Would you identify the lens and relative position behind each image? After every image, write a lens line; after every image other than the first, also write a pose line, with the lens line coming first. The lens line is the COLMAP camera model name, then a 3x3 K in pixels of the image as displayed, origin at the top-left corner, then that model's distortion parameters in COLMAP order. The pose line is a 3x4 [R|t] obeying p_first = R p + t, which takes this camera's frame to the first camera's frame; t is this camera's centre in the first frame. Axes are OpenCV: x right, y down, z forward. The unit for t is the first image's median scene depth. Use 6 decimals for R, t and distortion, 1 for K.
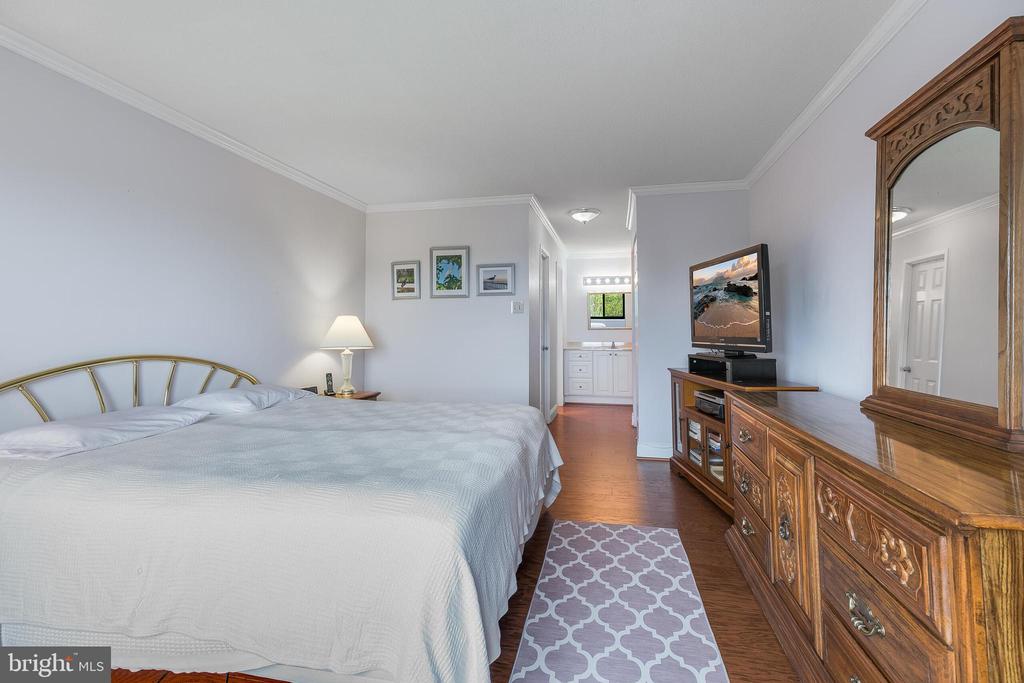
lens RADIAL K [[462.0, 0, 513.0], [0, 462.0, 345.4], [0, 0, 1]] dist [0.008299, -0.001143]
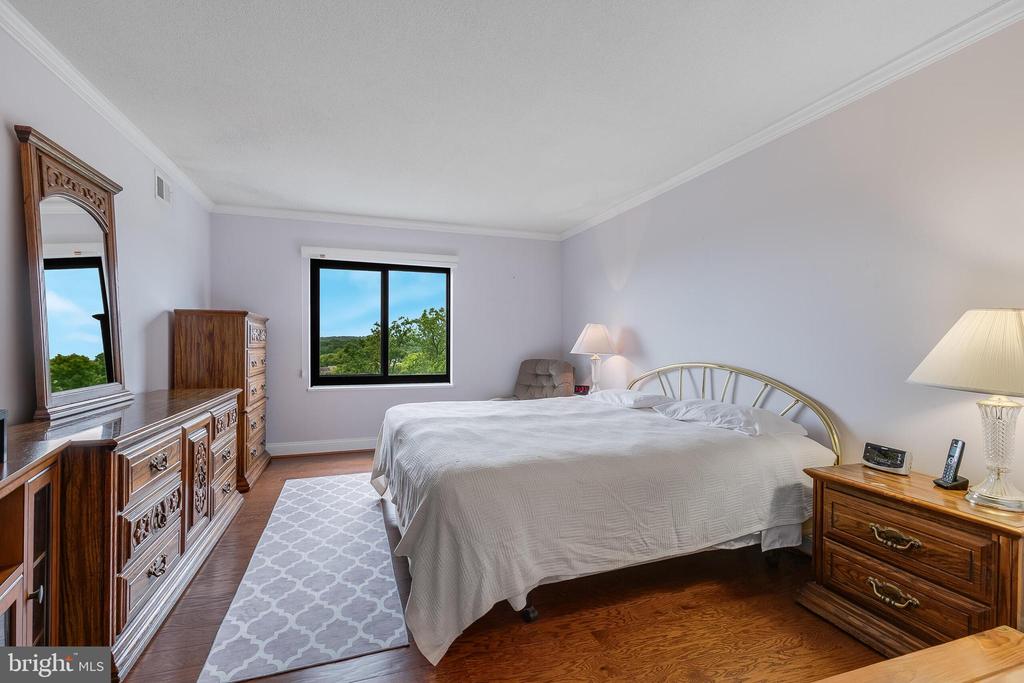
lens RADIAL K [[462.0, 0, 513.0], [0, 462.0, 345.4], [0, 0, 1]] dist [0.008299, -0.001143]
pose [[-0.852638, 0.003501, -0.522490, 0.363915], [-0.016970, 0.999264, 0.034388, -0.066943], [0.522226, 0.038188, -0.851952, 1.938490]]
